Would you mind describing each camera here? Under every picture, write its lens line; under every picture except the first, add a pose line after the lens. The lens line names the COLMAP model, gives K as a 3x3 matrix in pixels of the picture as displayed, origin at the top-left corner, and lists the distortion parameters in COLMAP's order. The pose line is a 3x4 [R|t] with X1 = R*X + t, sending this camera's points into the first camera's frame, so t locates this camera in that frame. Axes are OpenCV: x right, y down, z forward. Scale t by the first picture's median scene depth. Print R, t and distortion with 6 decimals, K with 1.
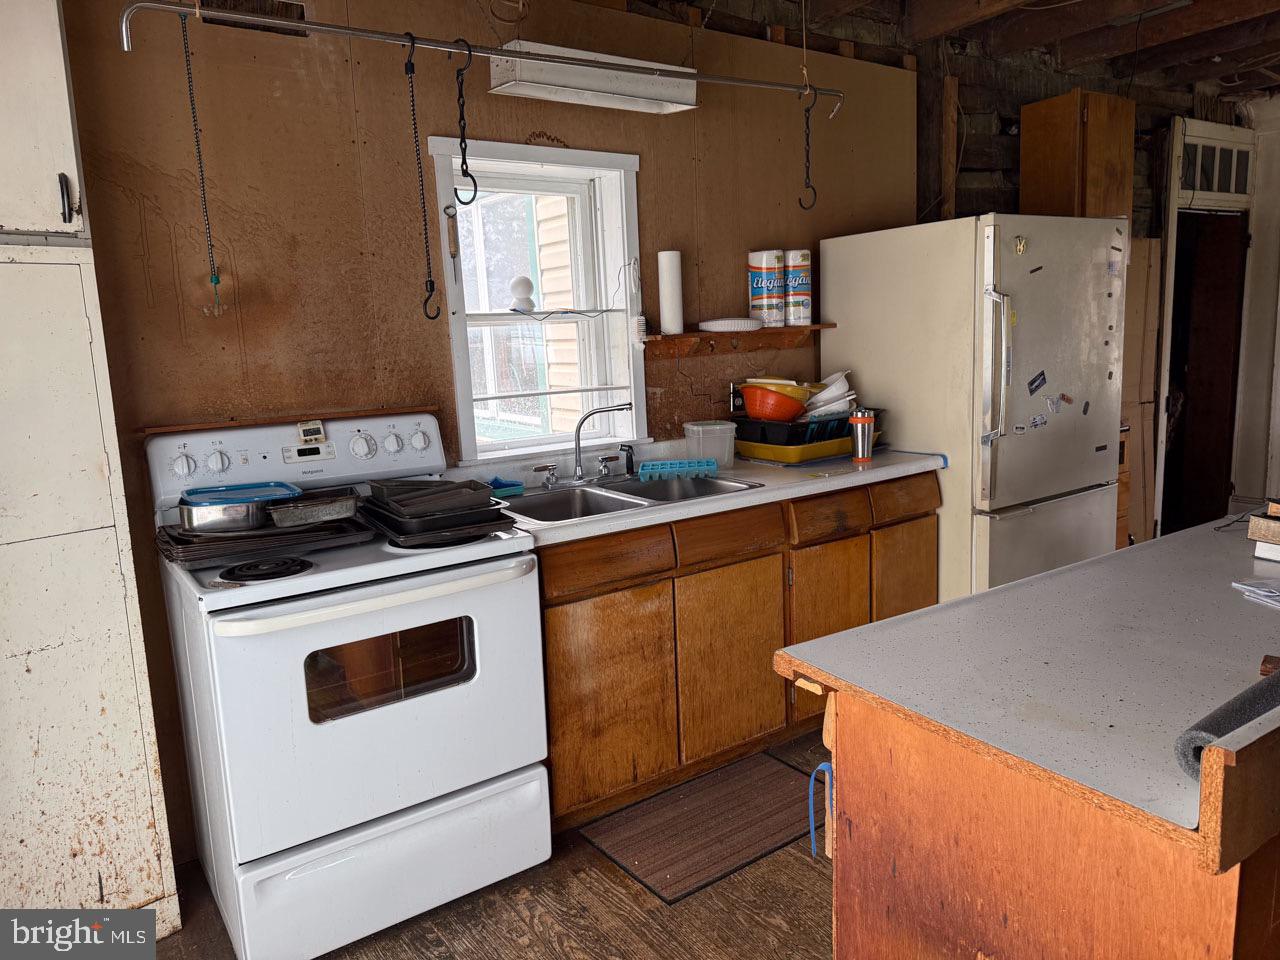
lens RADIAL K [[914.8, 0, 636.6], [0, 914.8, 482.1], [0, 0, 1]] dist [-0.000322, -0.003082]
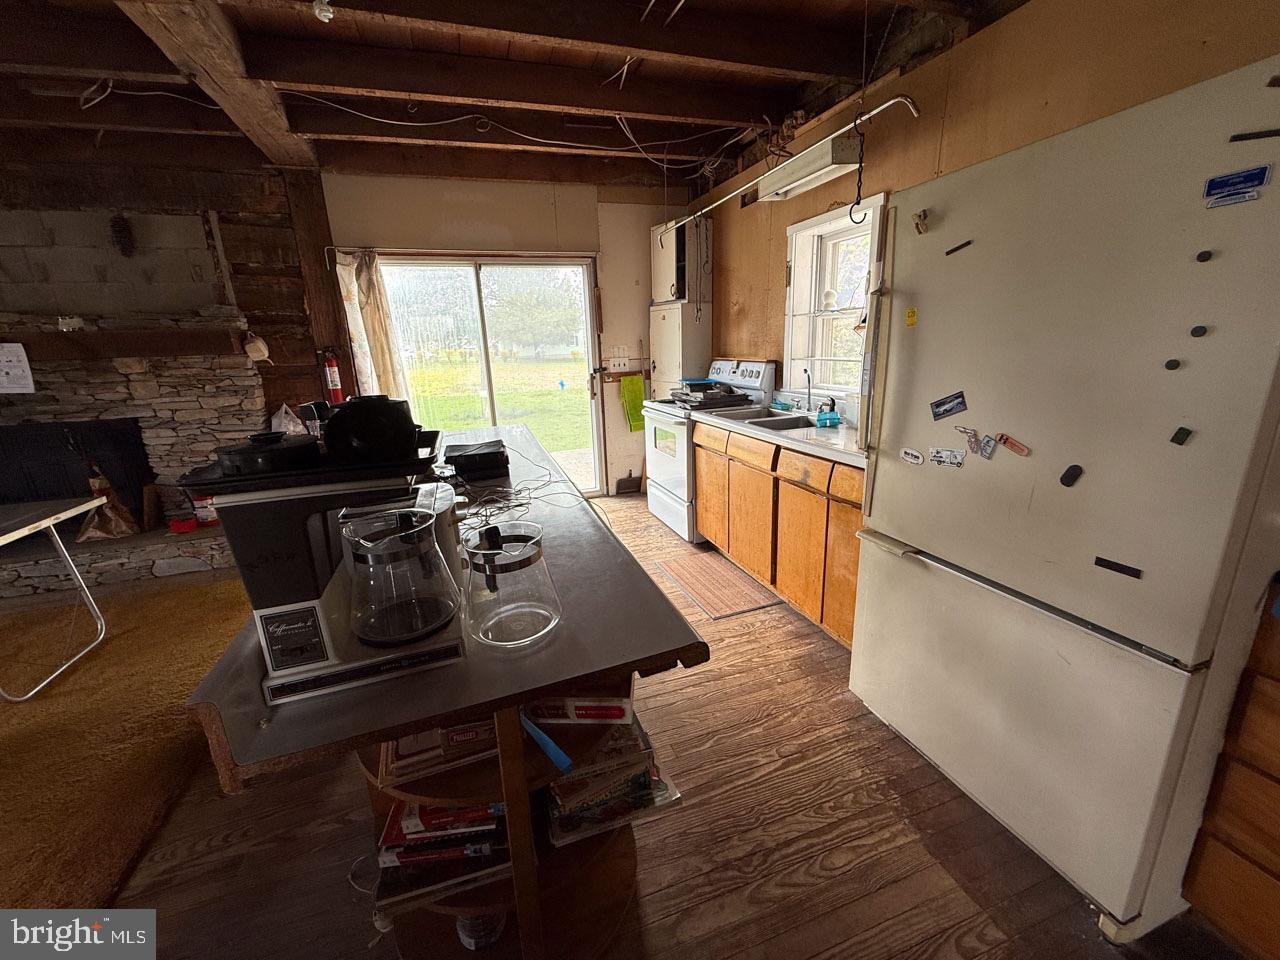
lens RADIAL K [[511.7, 0, 637.1], [0, 511.7, 476.8], [0, 0, 1]] dist [-0.000090, 0.000426]
pose [[-0.259416, 0.296368, -0.919168, 0.905994], [-0.112634, 0.935971, 0.333575, -0.165422], [0.959175, 0.190064, -0.209425, 0.855836]]
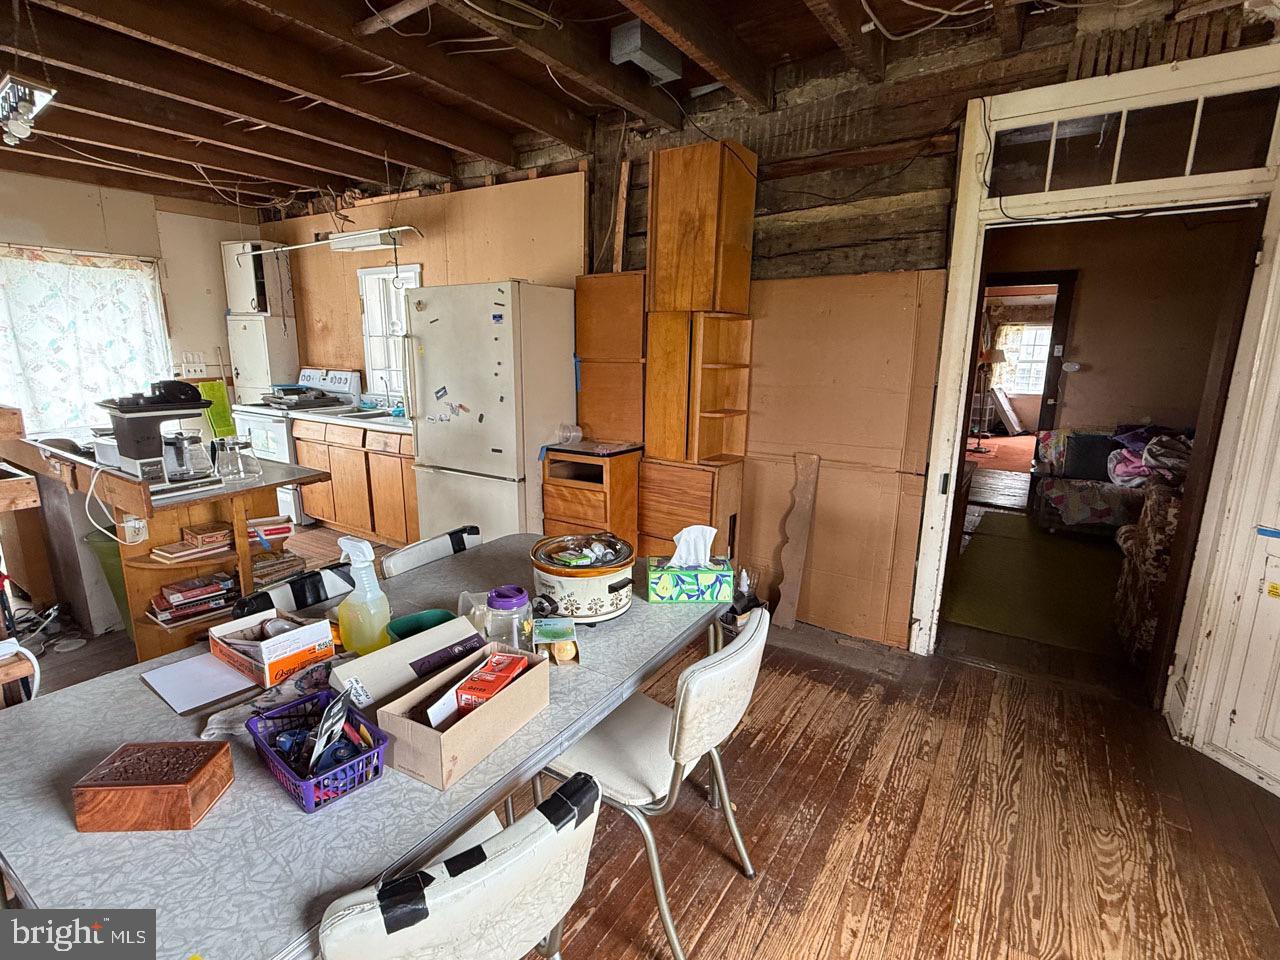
lens RADIAL K [[616.3, 0, 641.5], [0, 616.3, 480.5], [0, 0, 1]] dist [0.001014, -0.000278]
pose [[0.384119, 0.245288, -0.890105, 1.556424], [-0.182431, 0.965221, 0.187261, -0.225691], [0.905081, 0.090452, 0.415508, 0.886104]]
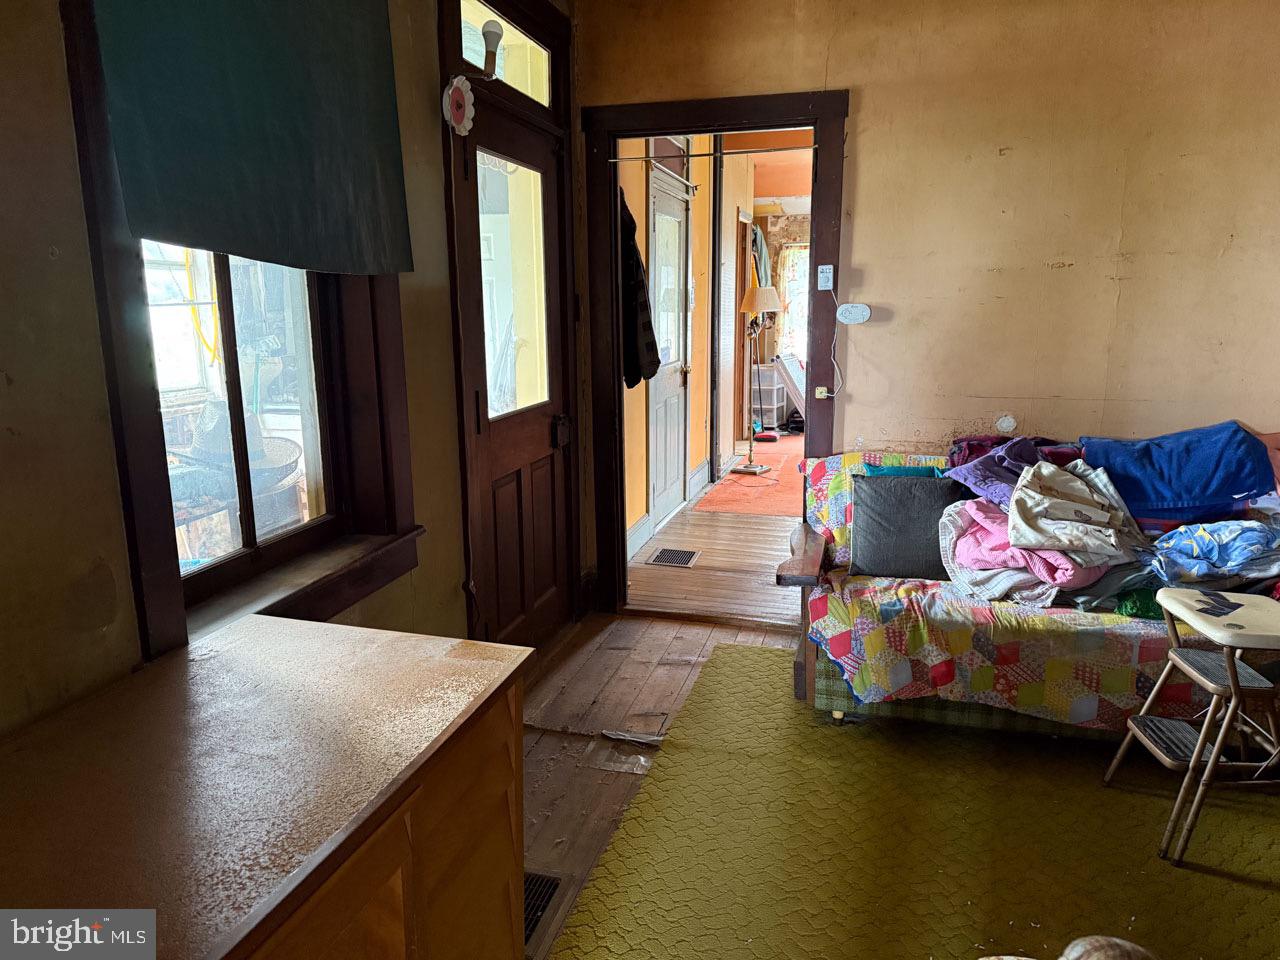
lens RADIAL K [[904.7, 0, 641.5], [0, 904.7, 476.2], [0, 0, 1]] dist [0.103600, -0.128526]
pose [[0.653052, 0.186517, -0.733986, 1.120680], [-0.150210, 0.981842, 0.115855, -0.317806], [0.742267, 0.034593, 0.669211, 1.681080]]
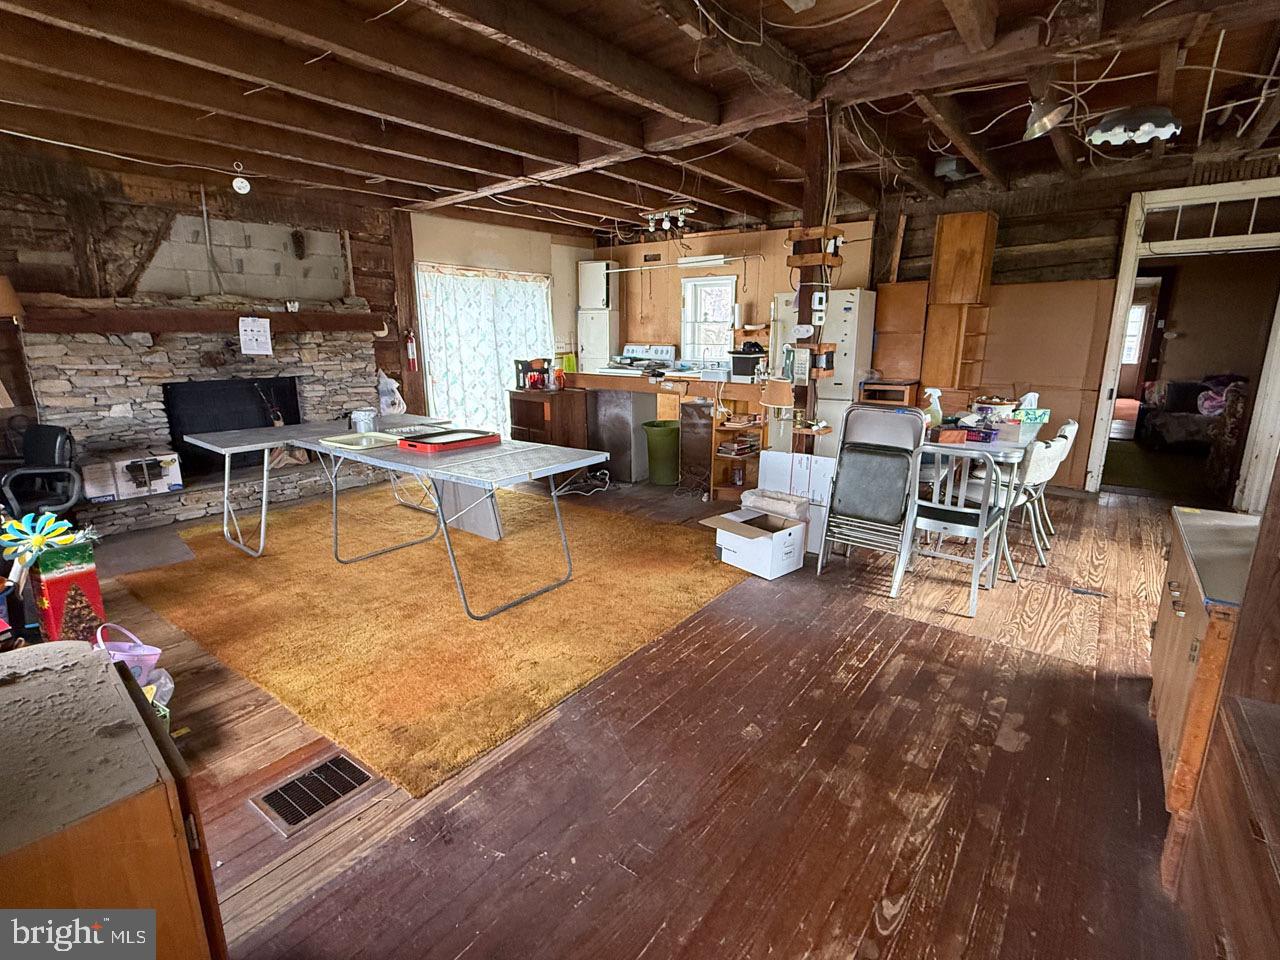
lens RADIAL K [[618.1, 0, 640.0], [0, 618.1, 480.0], [0, 0, 1]] dist [-0.000449, 0.000323]
pose [[0.319262, 0.262672, -0.910535, 2.087950], [-0.167662, 0.961318, 0.218535, -0.068248], [0.932717, 0.082892, 0.350953, -0.064058]]
